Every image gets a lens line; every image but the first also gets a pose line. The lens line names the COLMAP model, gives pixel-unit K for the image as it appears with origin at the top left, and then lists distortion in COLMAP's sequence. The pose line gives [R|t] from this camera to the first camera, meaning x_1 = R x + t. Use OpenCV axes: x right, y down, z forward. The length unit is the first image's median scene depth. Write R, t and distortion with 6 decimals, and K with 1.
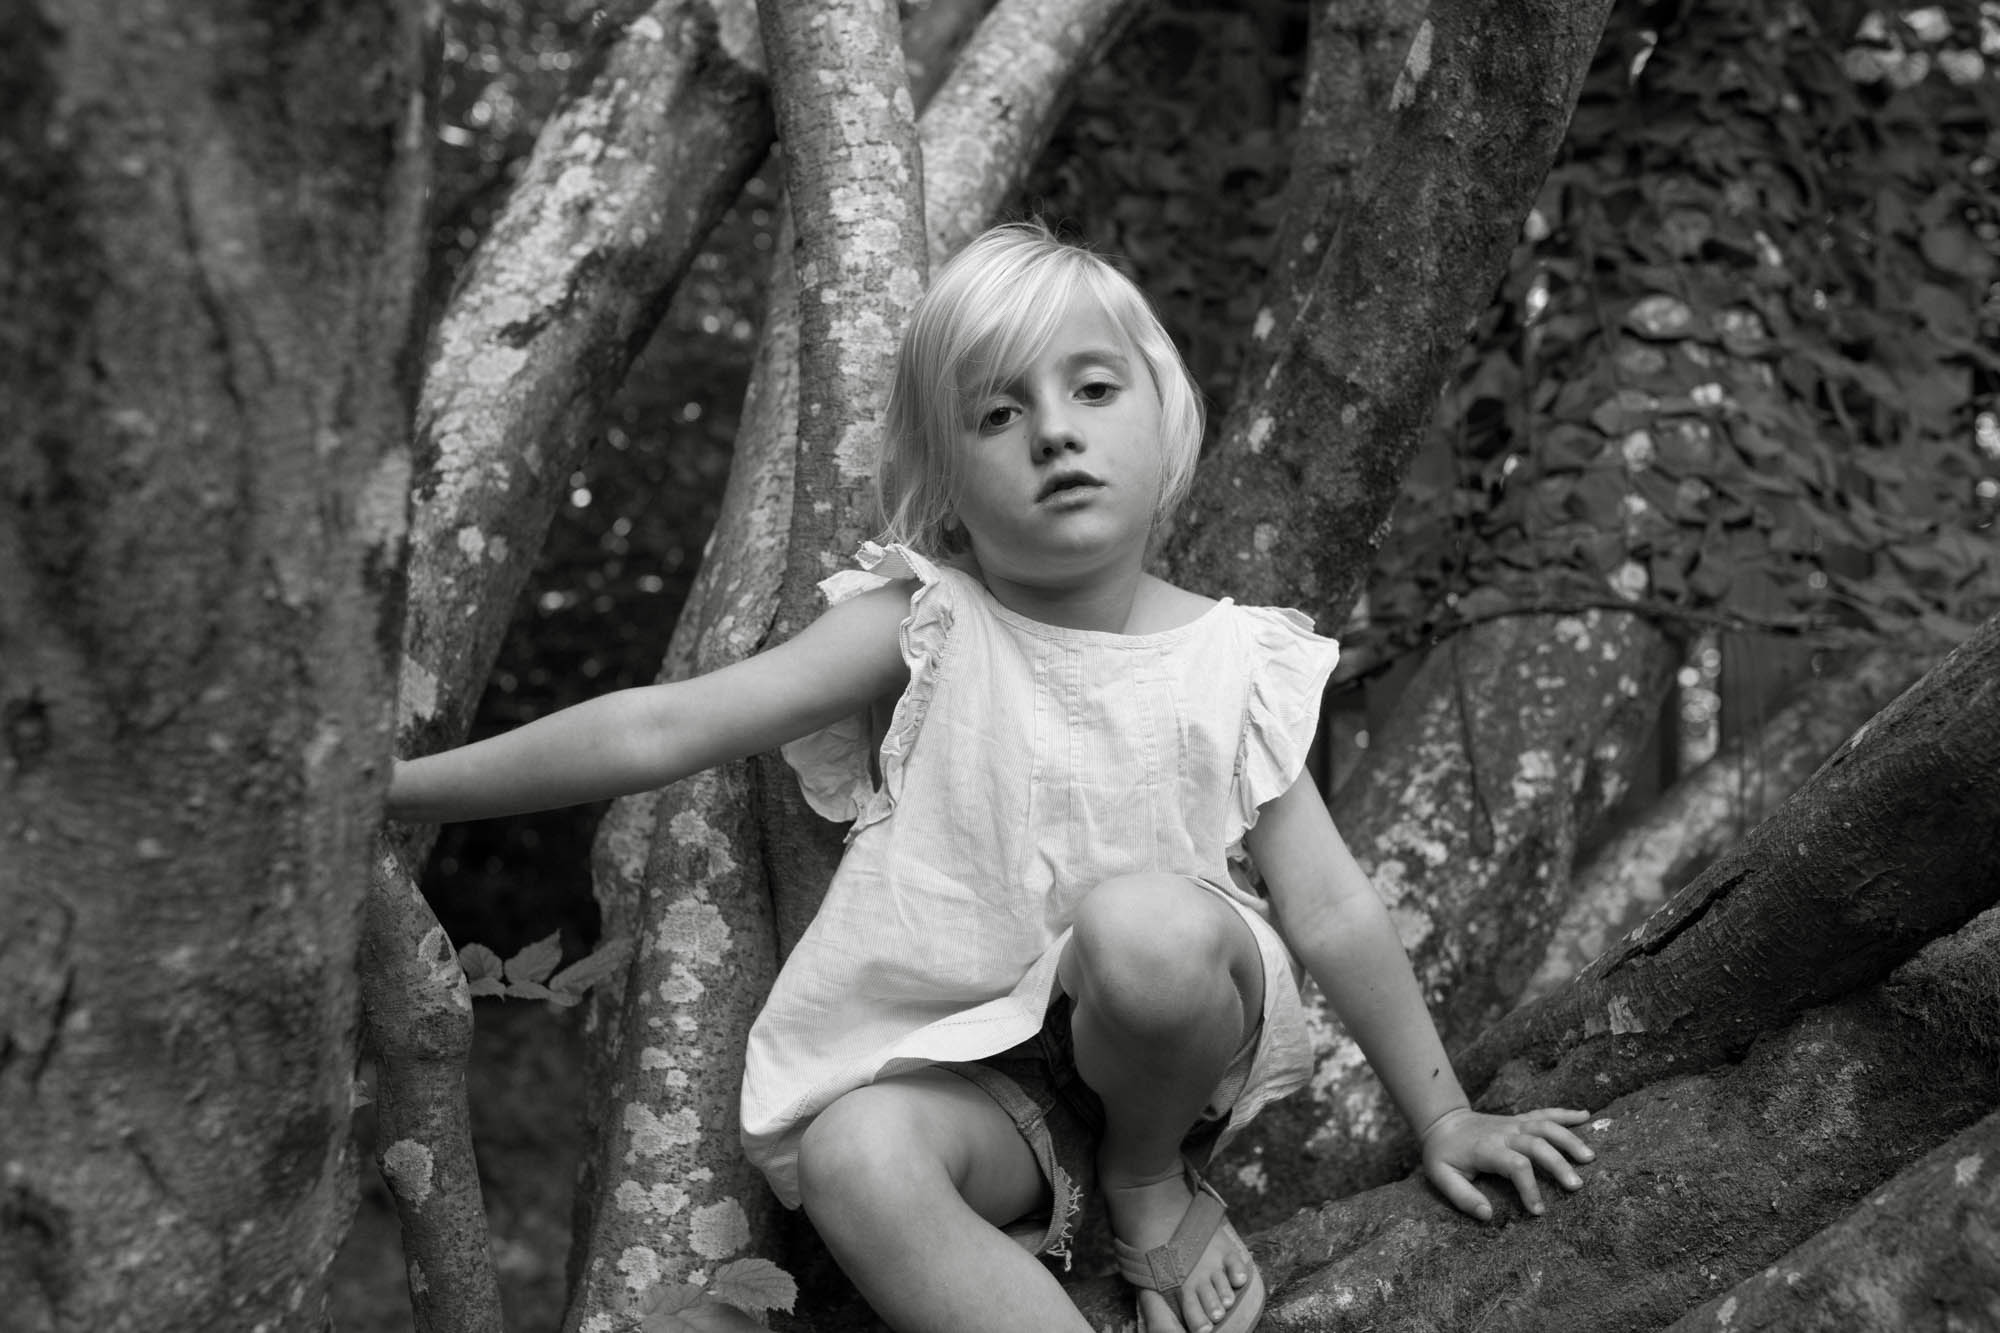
lens RADIAL K [[1923.8, 0, 1006.5], [0, 1923.8, 666.9], [0, 0, 1]] dist [0.001042, 0.008731]
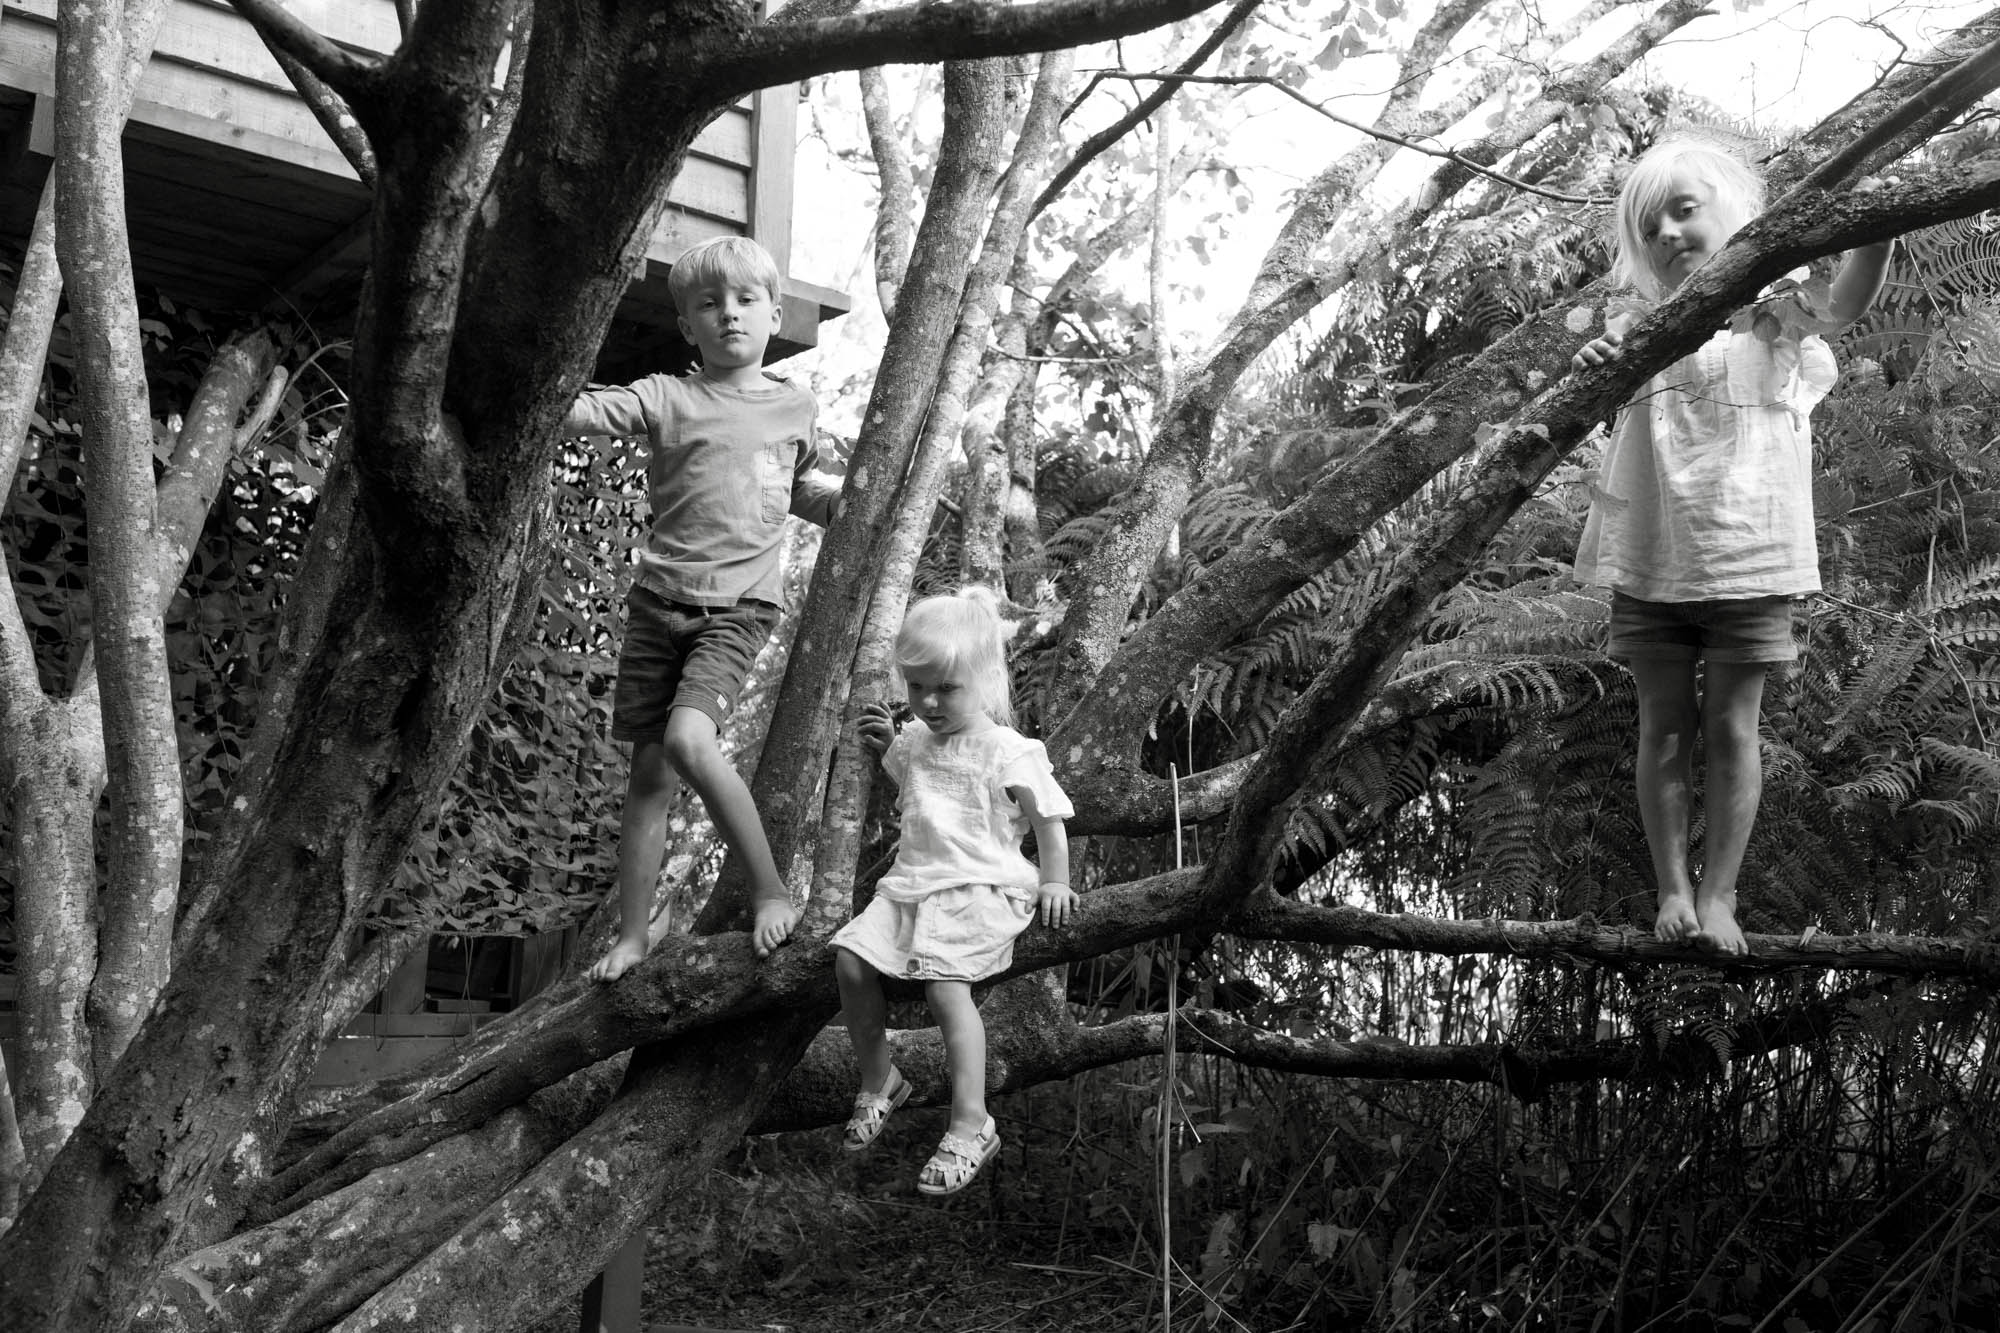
lens RADIAL K [[1879.3, 0, 997.4], [0, 1879.3, 671.7], [0, 0, 1]] dist [-0.000912, 0.001191]
pose [[0.593608, 0.098329, 0.798725, -1.025019], [-0.085902, 0.994579, -0.058599, -0.264643], [-0.800156, -0.033828, 0.598837, -0.908022]]
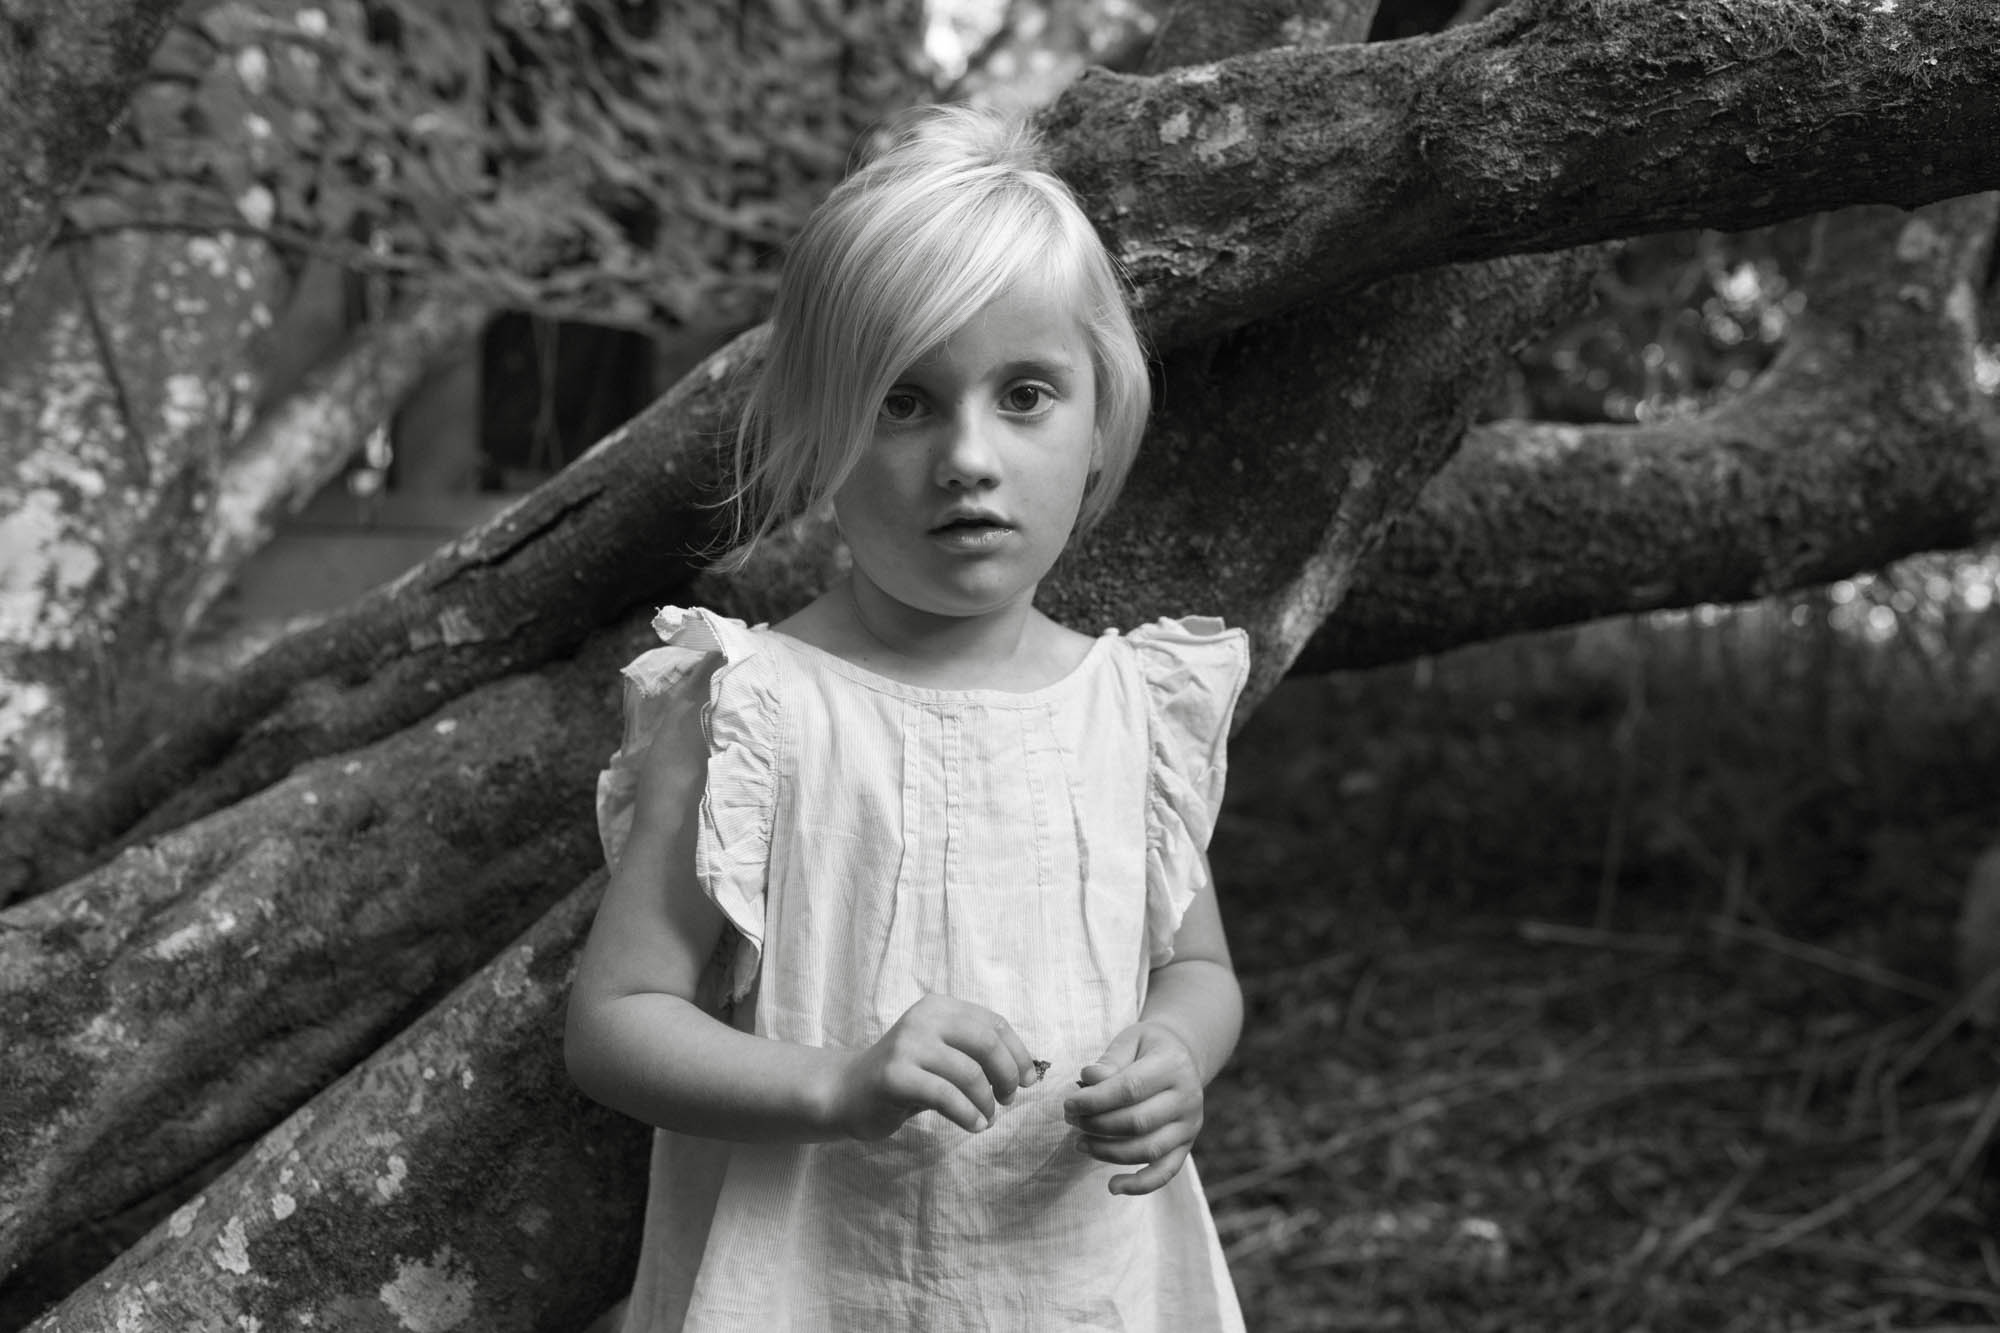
lens RADIAL K [[1923.8, 0, 1006.5], [0, 1923.8, 666.9], [0, 0, 1]] dist [0.001042, 0.008731]
pose [[0.642588, -0.067780, 0.763208, -0.207086], [-0.067269, 0.987243, 0.144314, 0.020875], [-0.763253, -0.144075, 0.629831, 0.067094]]
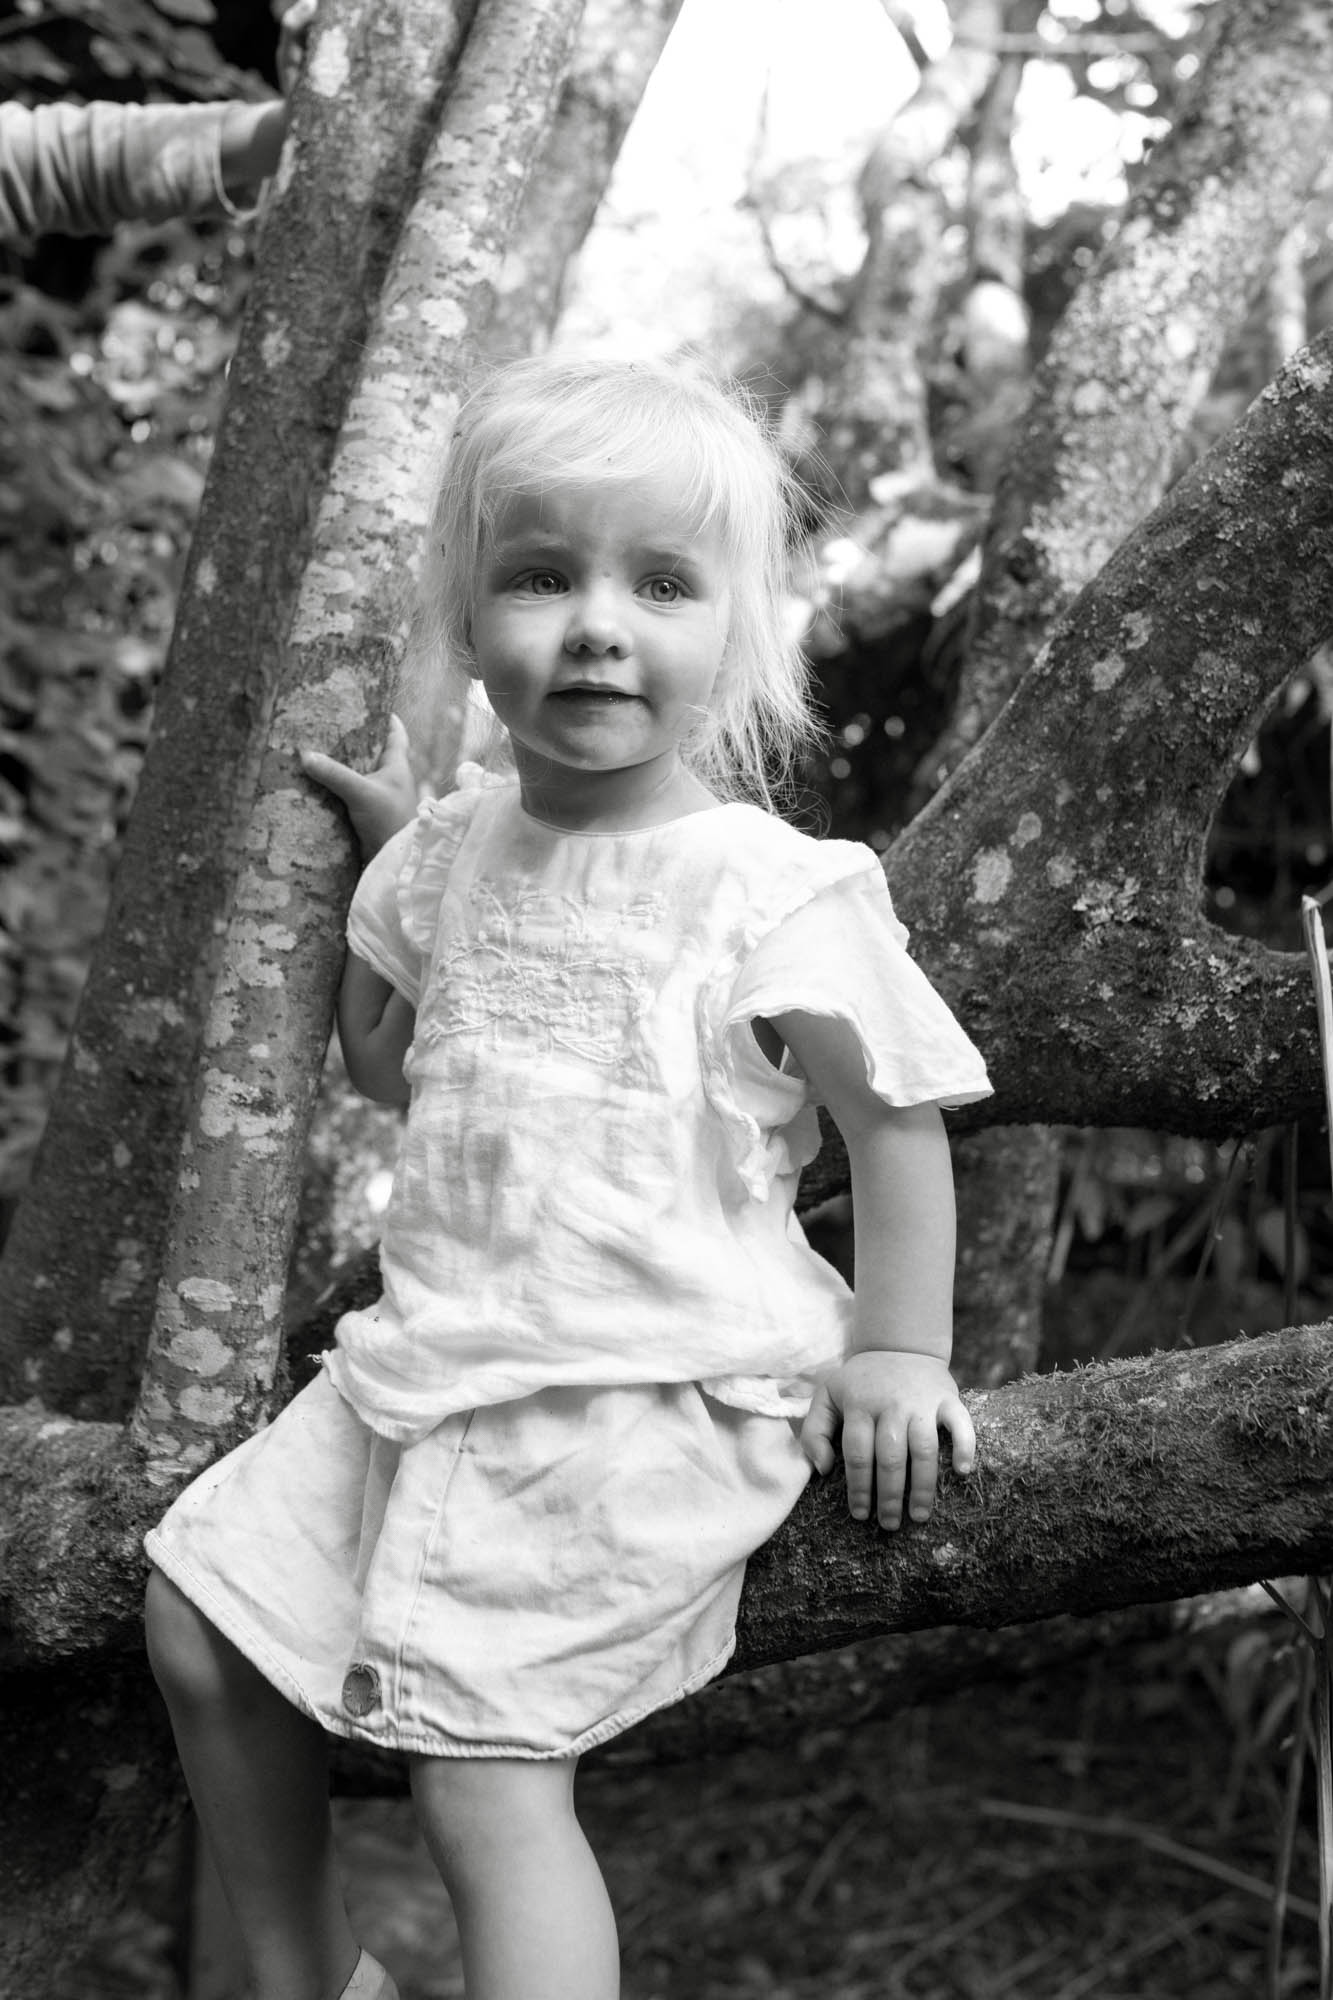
lens RADIAL K [[2255.8, 0, 628.2], [0, 2255.8, 849.6], [0, 0, 1]] dist [-0.023152, 0.029475]
pose [[0.736993, 0.012579, 0.675783, -0.023158], [-0.055120, 0.997615, 0.041543, -0.332066], [-0.673649, -0.067866, 0.735929, -0.286841]]
